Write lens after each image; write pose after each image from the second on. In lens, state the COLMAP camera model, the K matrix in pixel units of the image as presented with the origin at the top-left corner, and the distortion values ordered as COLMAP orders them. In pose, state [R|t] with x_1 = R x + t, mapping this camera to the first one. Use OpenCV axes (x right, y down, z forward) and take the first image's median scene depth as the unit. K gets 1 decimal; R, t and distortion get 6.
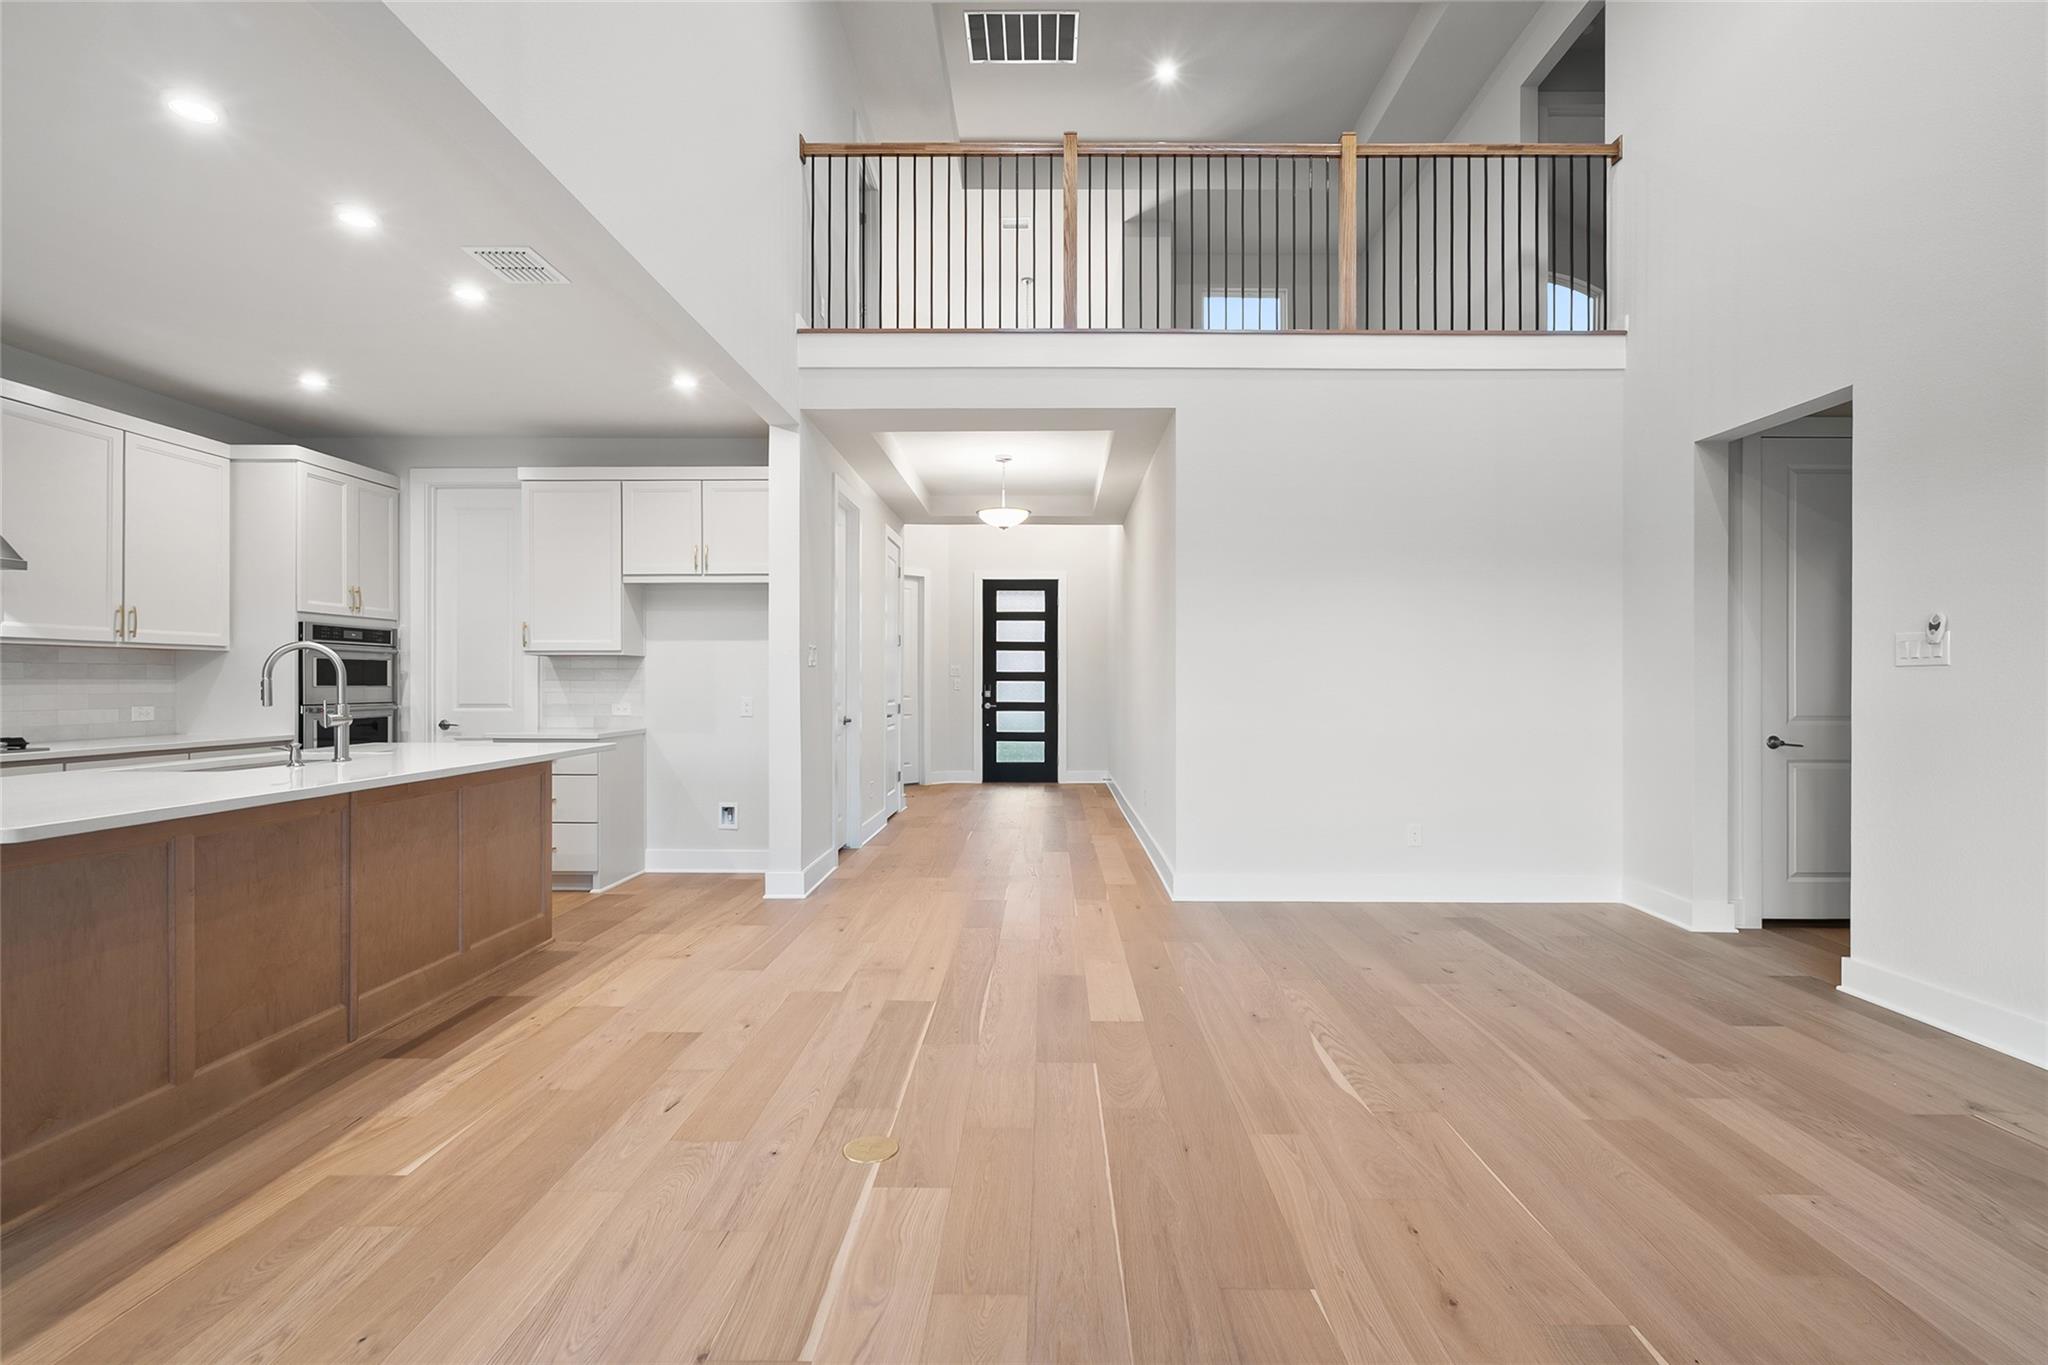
lens RADIAL K [[940.0, 0, 1023.4], [0, 940.0, 684.8], [0, 0, 1]] dist [-0.000908, 0.002136]
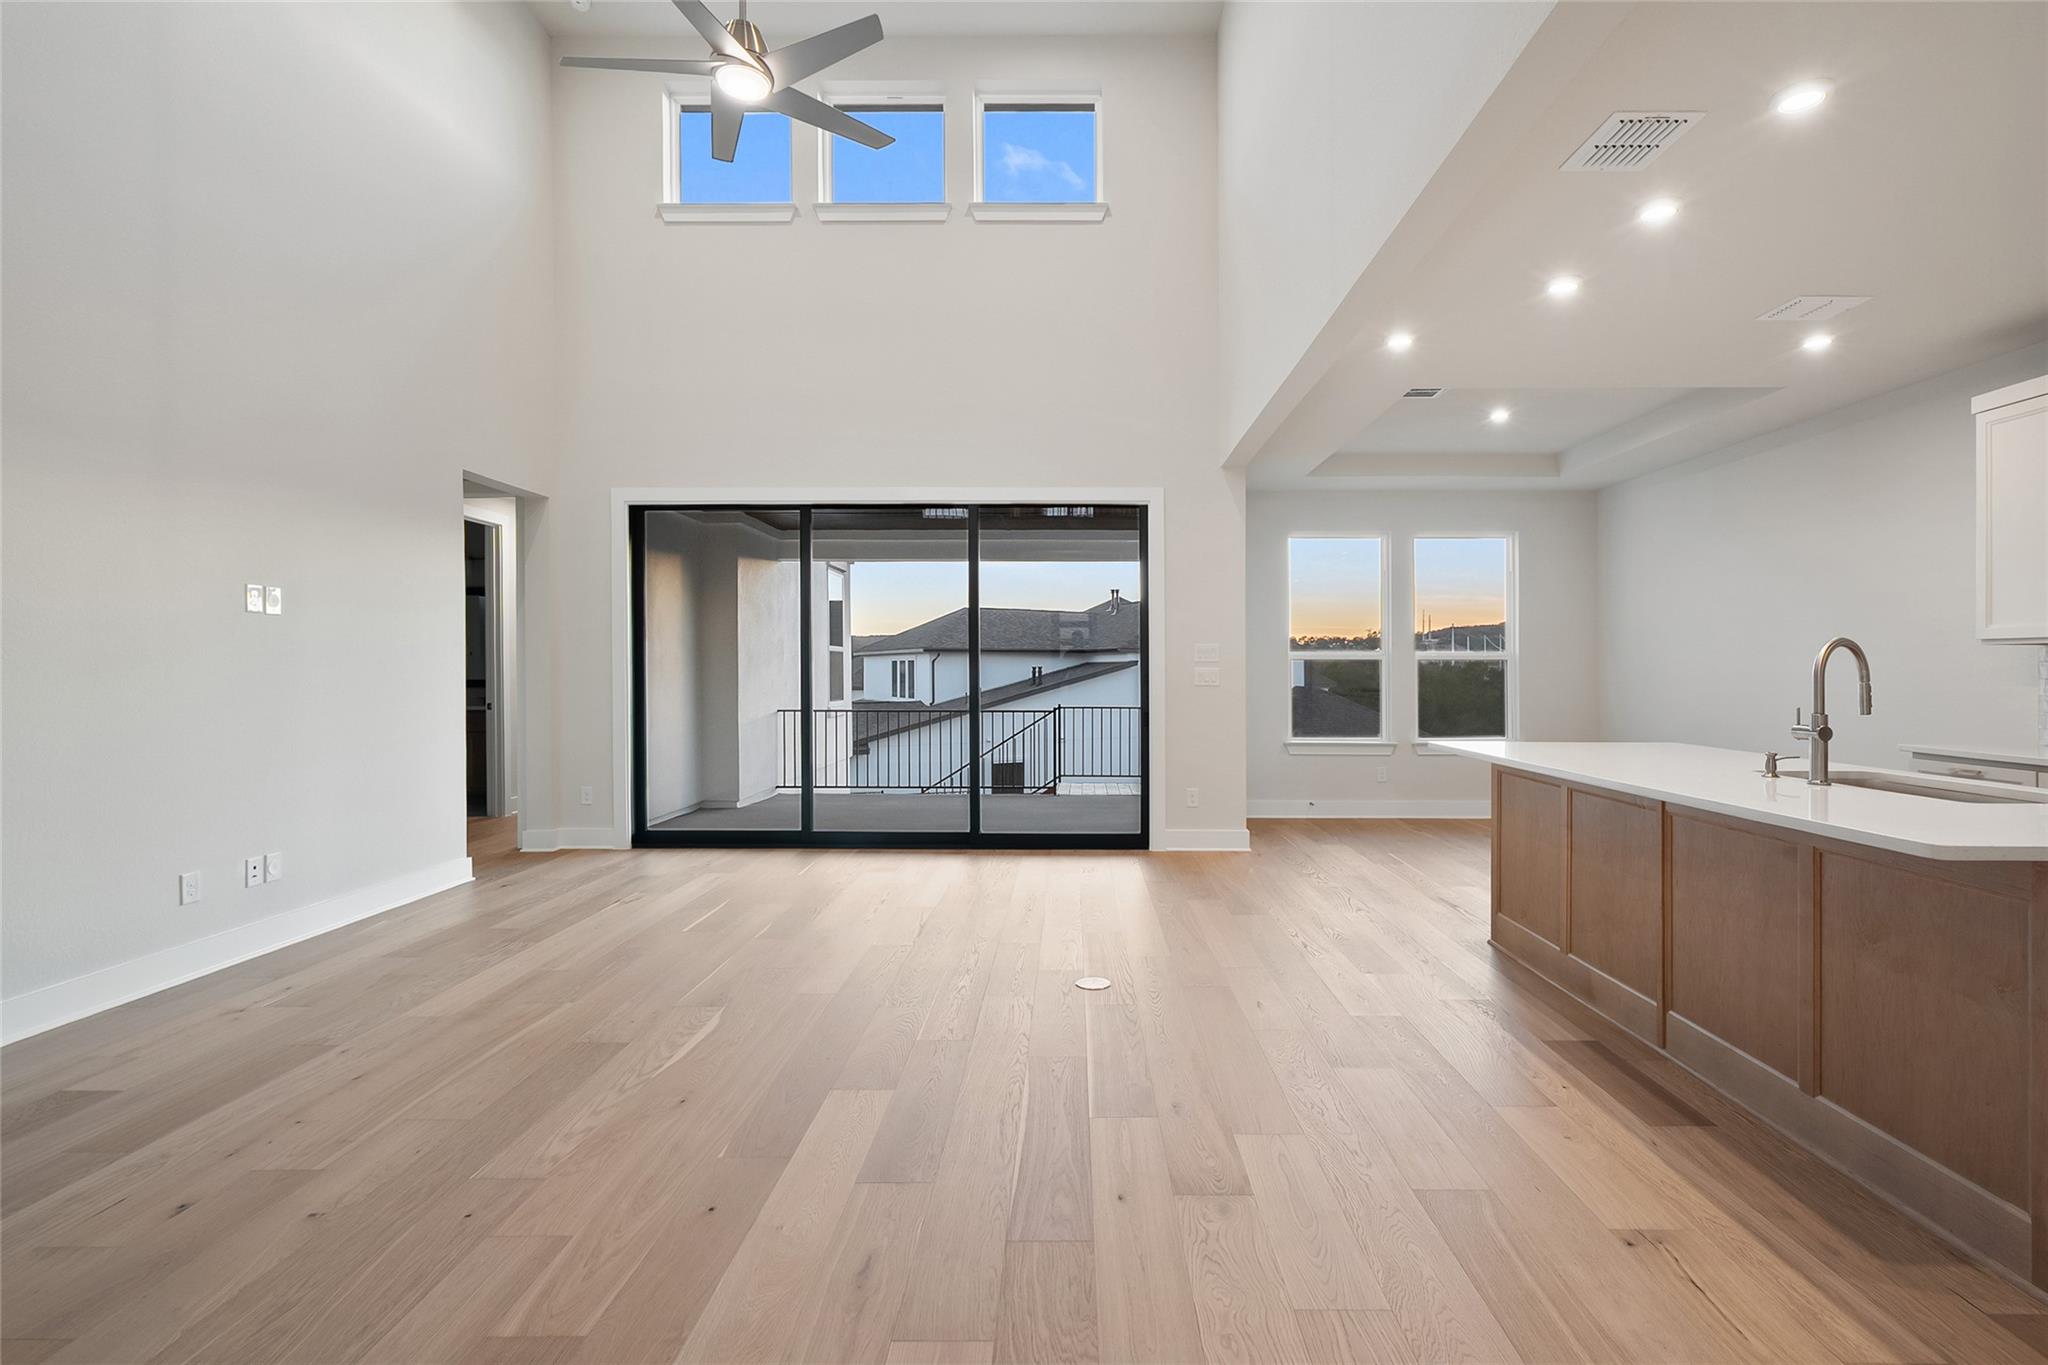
lens RADIAL K [[940.0, 0, 1040.8], [0, 940.0, 683.1], [0, 0, 1]] dist [-0.000908, 0.002136]
pose [[-0.999958, -0.005654, 0.007213, -0.044687], [-0.005527, 0.999833, 0.017440, -0.011703], [-0.007311, 0.017399, -0.999822, 1.341230]]
